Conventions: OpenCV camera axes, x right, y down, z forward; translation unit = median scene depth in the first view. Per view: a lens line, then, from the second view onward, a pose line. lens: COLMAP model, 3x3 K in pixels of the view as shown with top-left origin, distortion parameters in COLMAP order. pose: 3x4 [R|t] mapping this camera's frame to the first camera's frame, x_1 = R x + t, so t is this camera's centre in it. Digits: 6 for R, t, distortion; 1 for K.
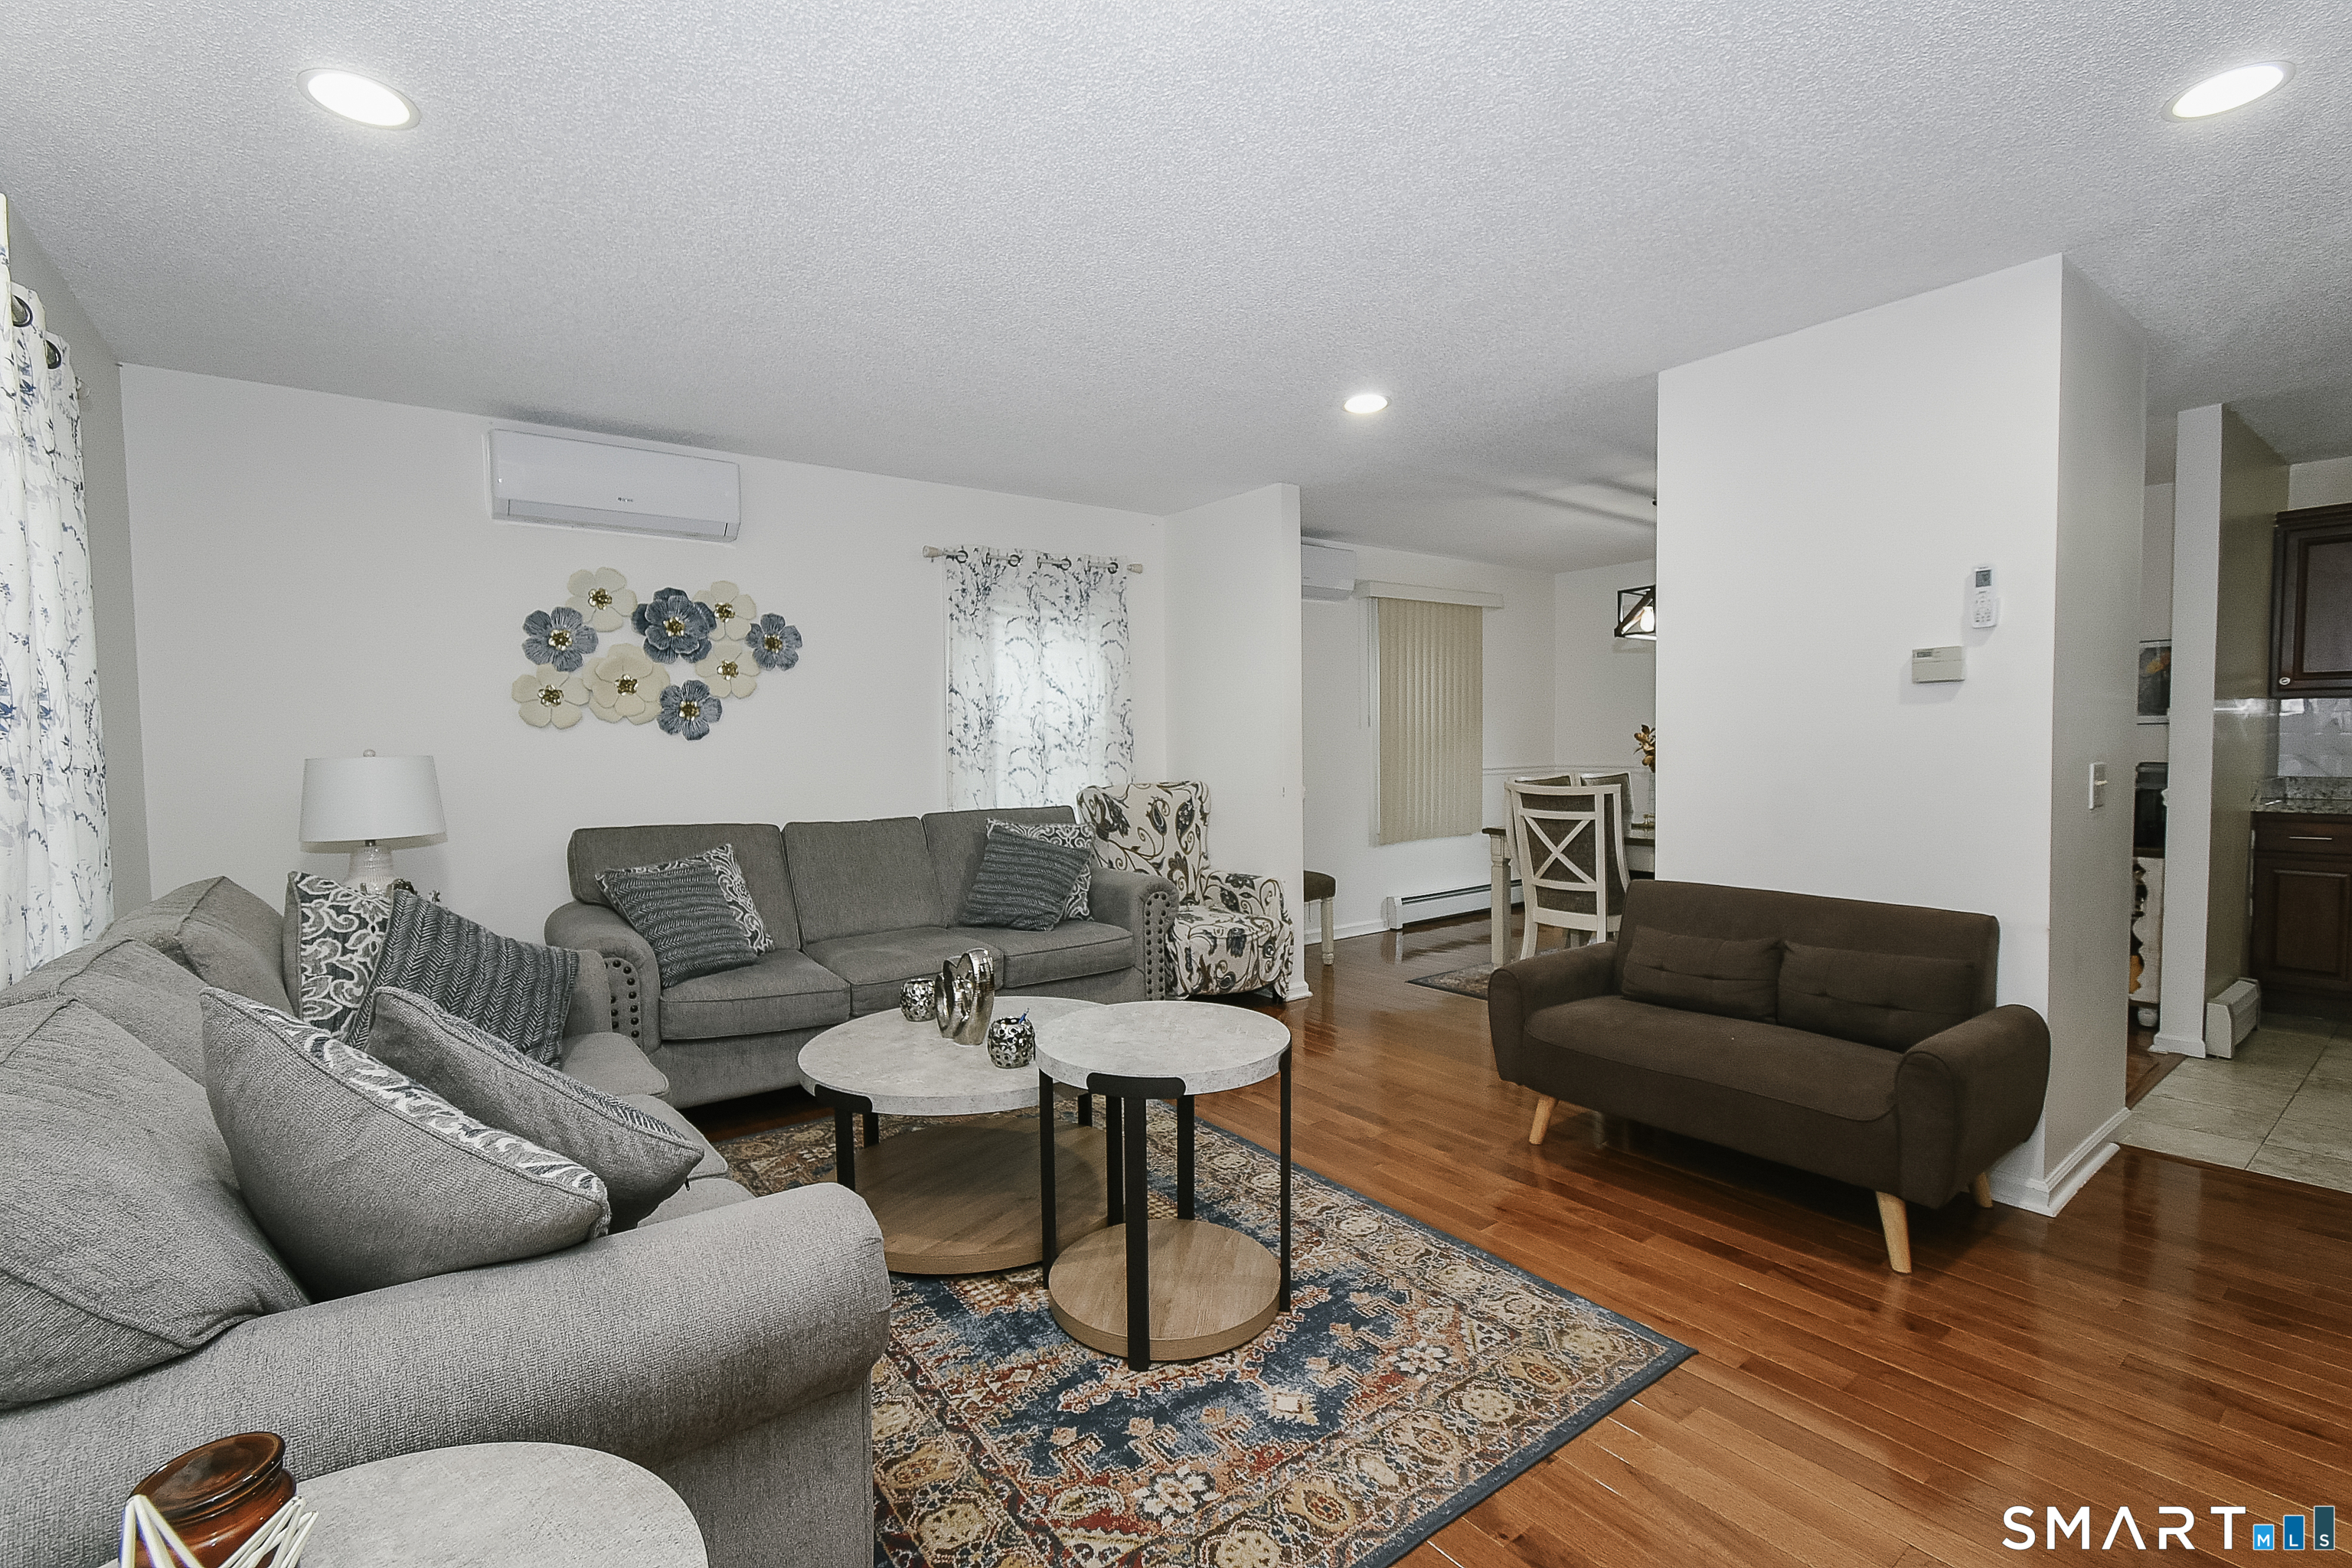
lens RADIAL K [[1042.0, 0, 1170.7], [0, 1042.0, 784.0], [0, 0, 1]] dist [0.015573, -0.009695]
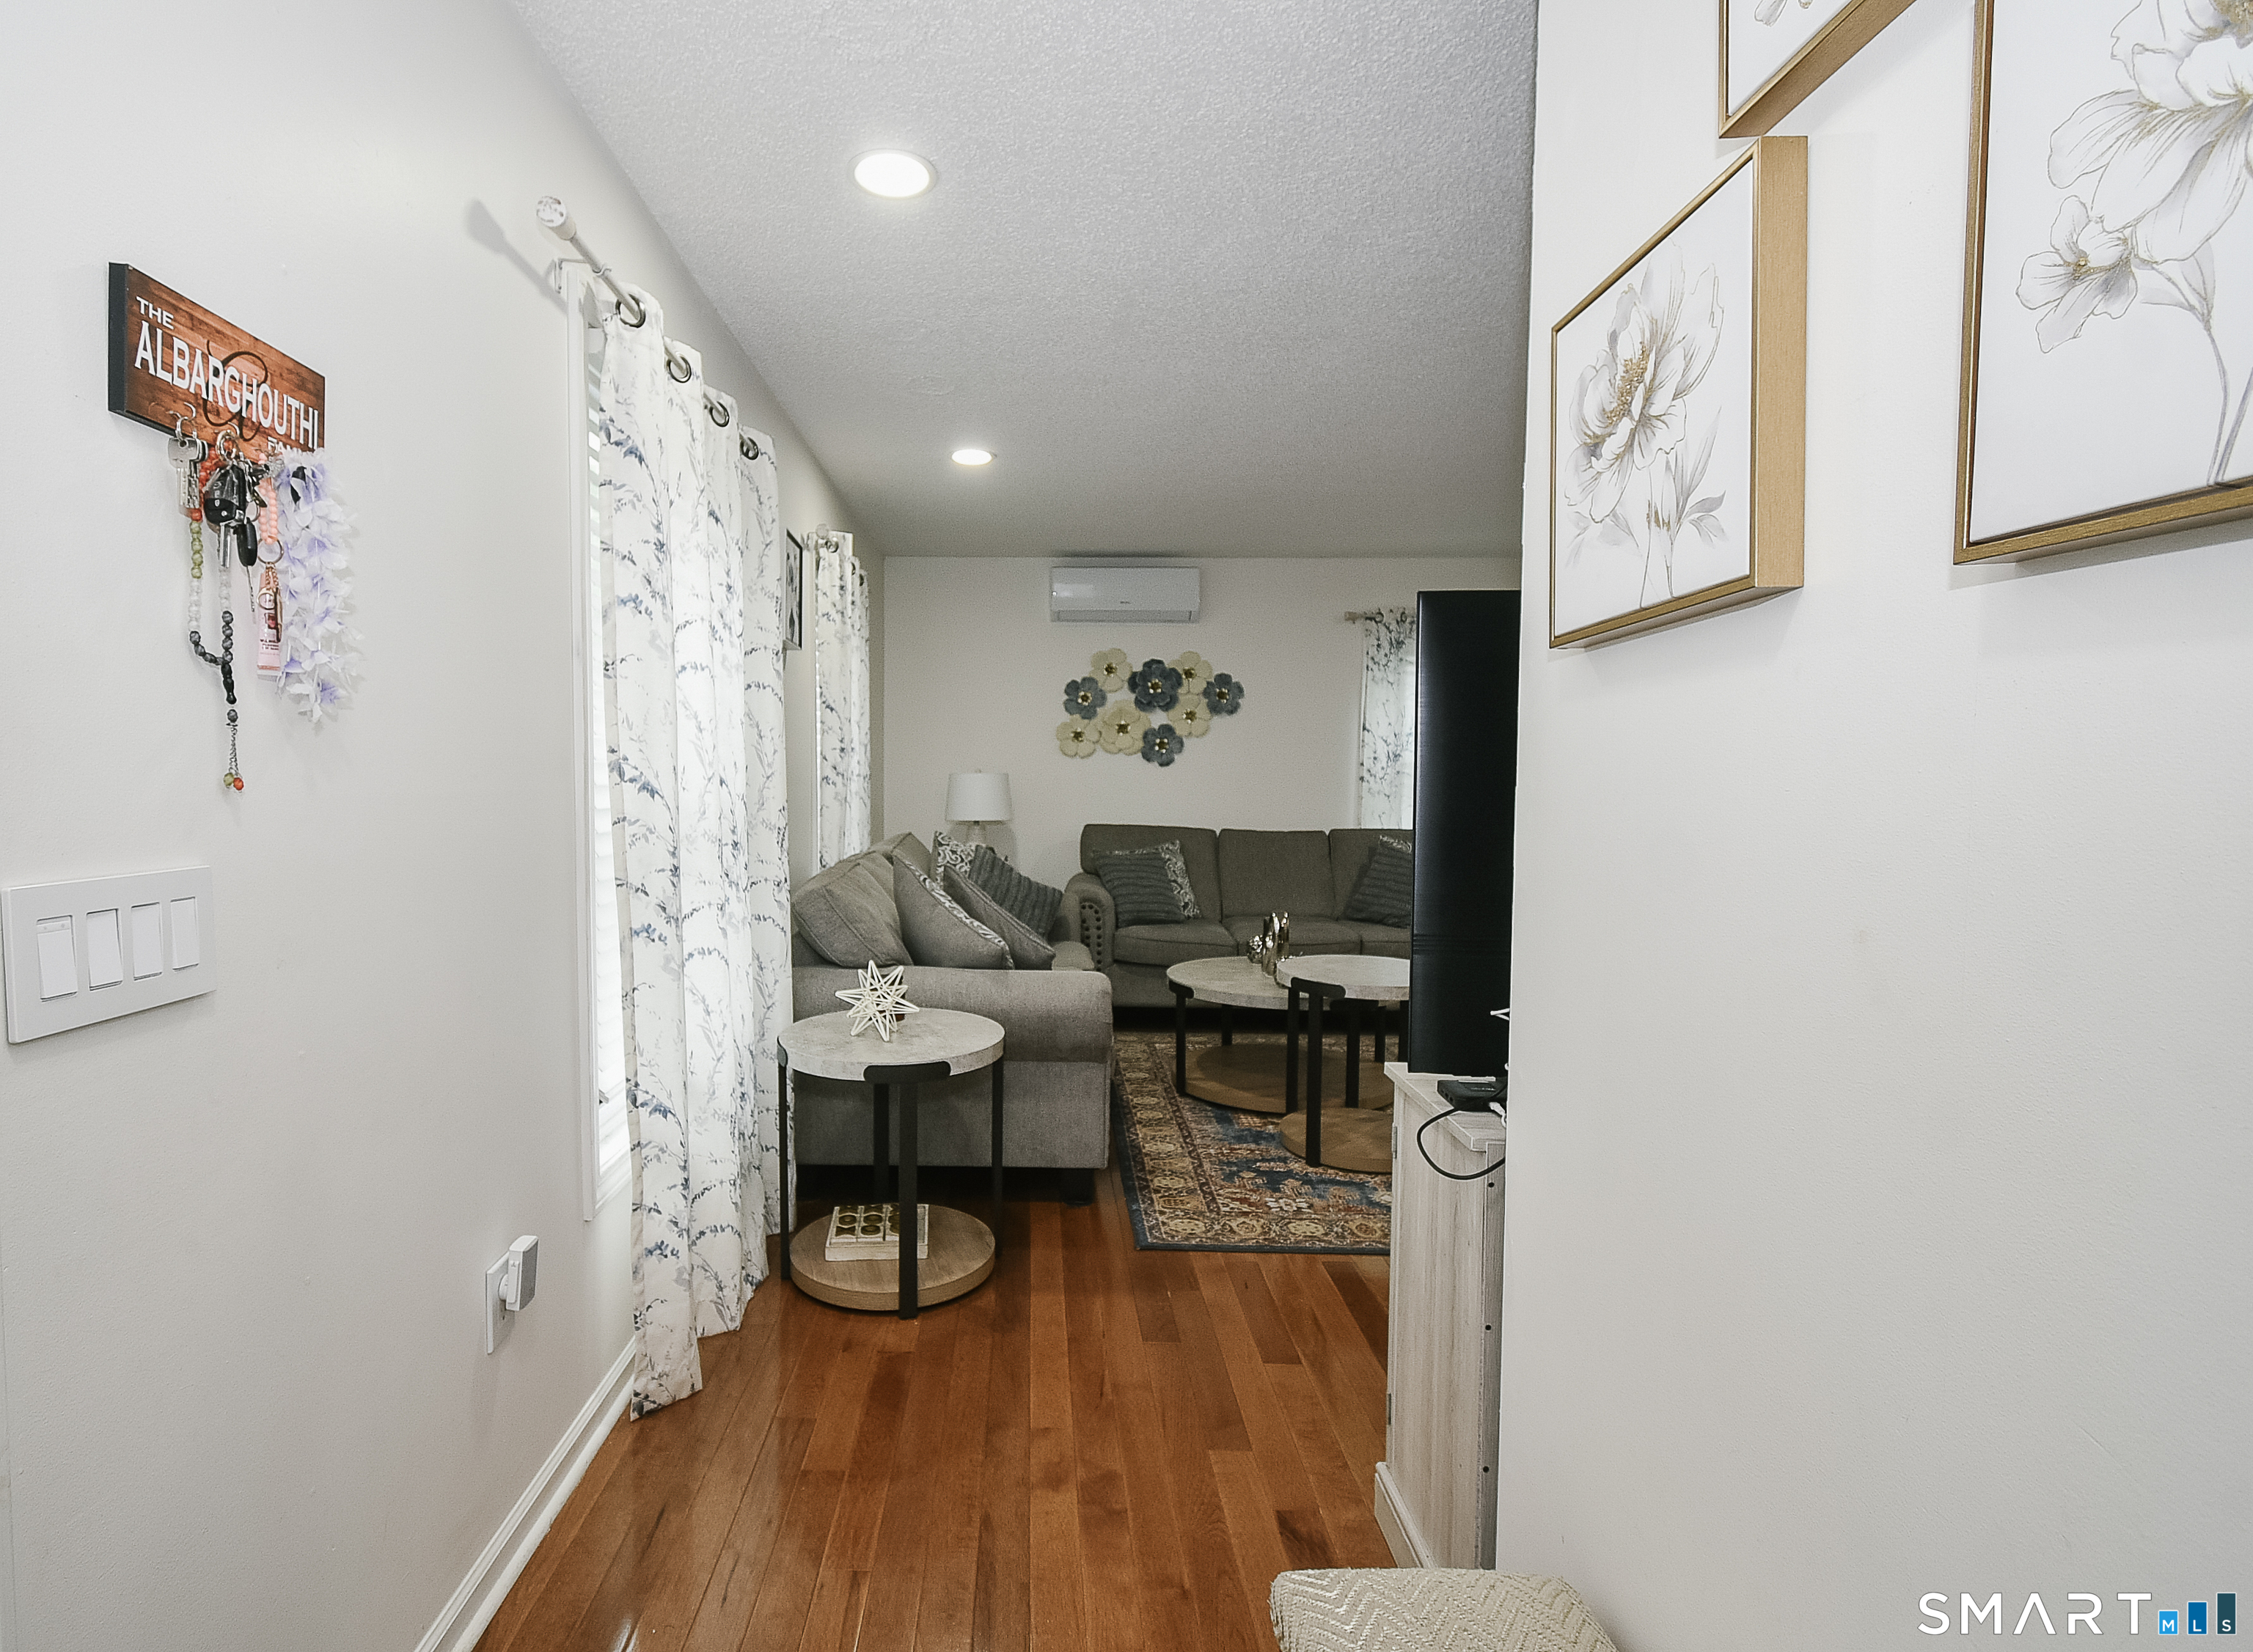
lens RADIAL K [[1129.0, 0, 1010.4], [0, 1129.0, 816.7], [0, 0, 1]] dist [-0.000390, 0.000055]
pose [[0.786887, 0.046675, -0.615329, 0.336413], [-0.044807, 0.998825, 0.018466, 0.007237], [0.615468, 0.013041, 0.788054, -0.341062]]
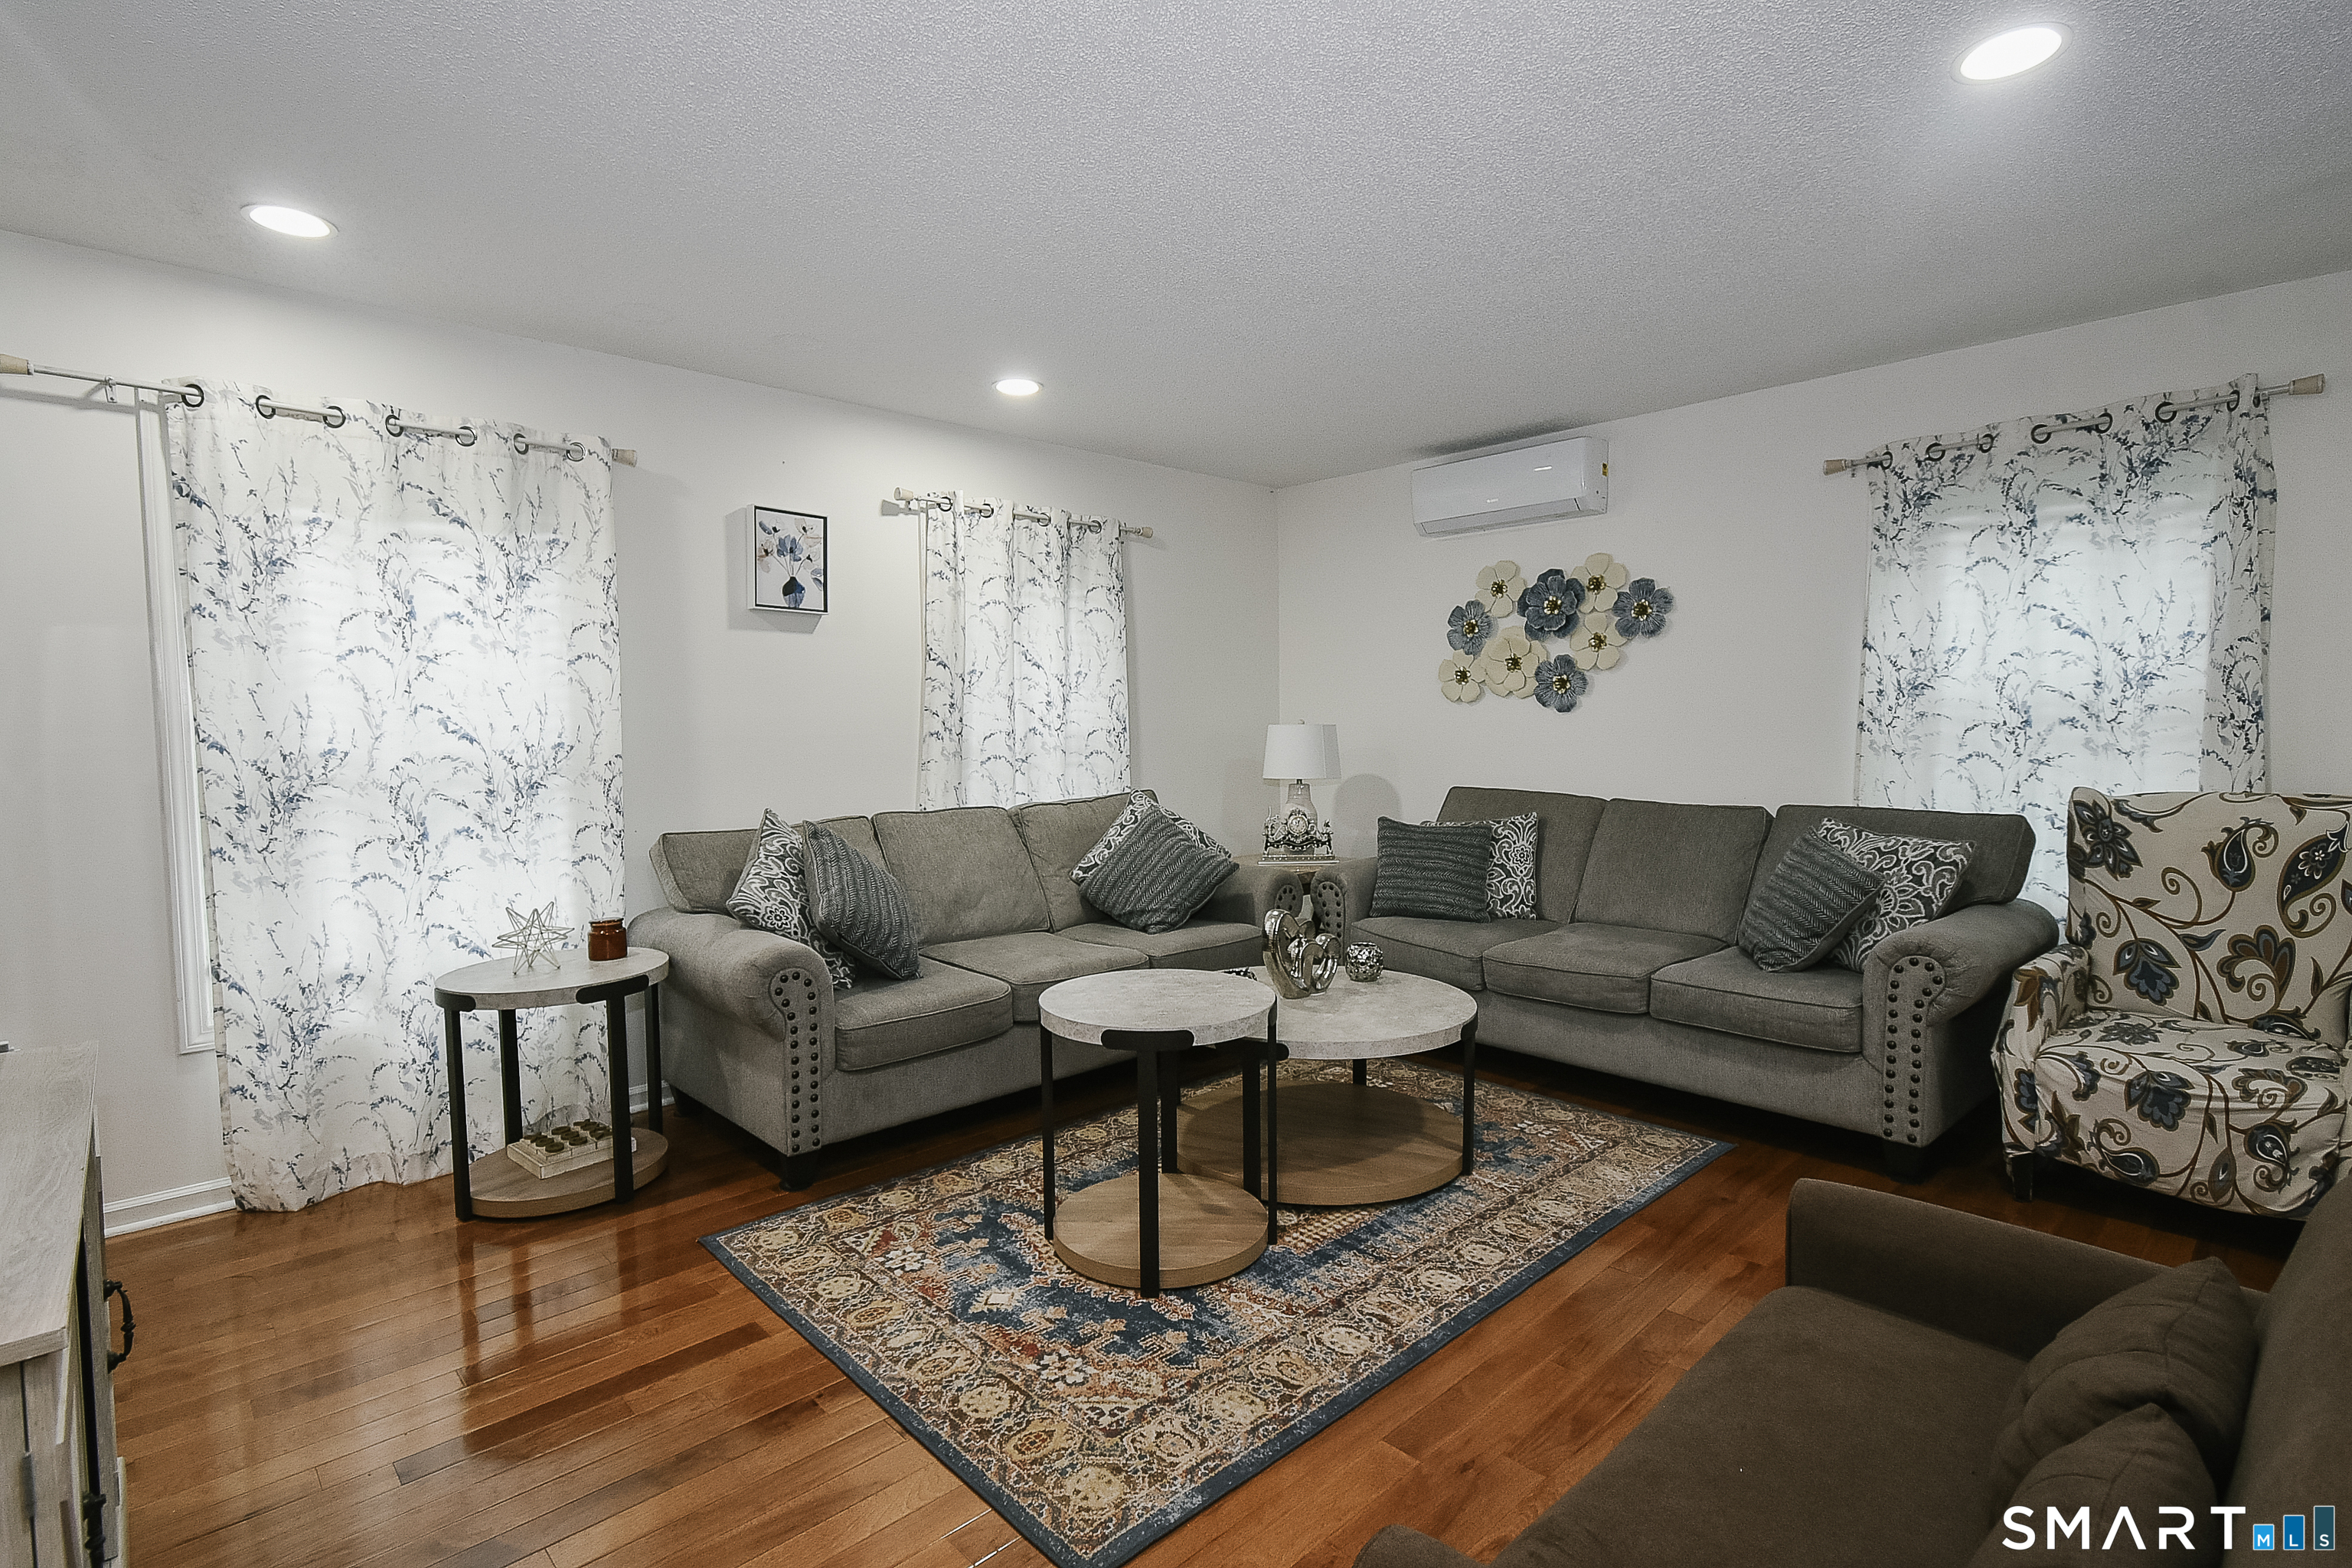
lens RADIAL K [[1131.2, 0, 1176.0], [0, 1131.2, 784.0], [0, 0, 1]] dist [0.000774, -0.000450]
pose [[0.111915, 0.069299, -0.991299, 0.662241], [-0.033640, 0.997258, 0.065917, -0.033570], [0.993148, 0.025970, 0.113939, 0.512465]]
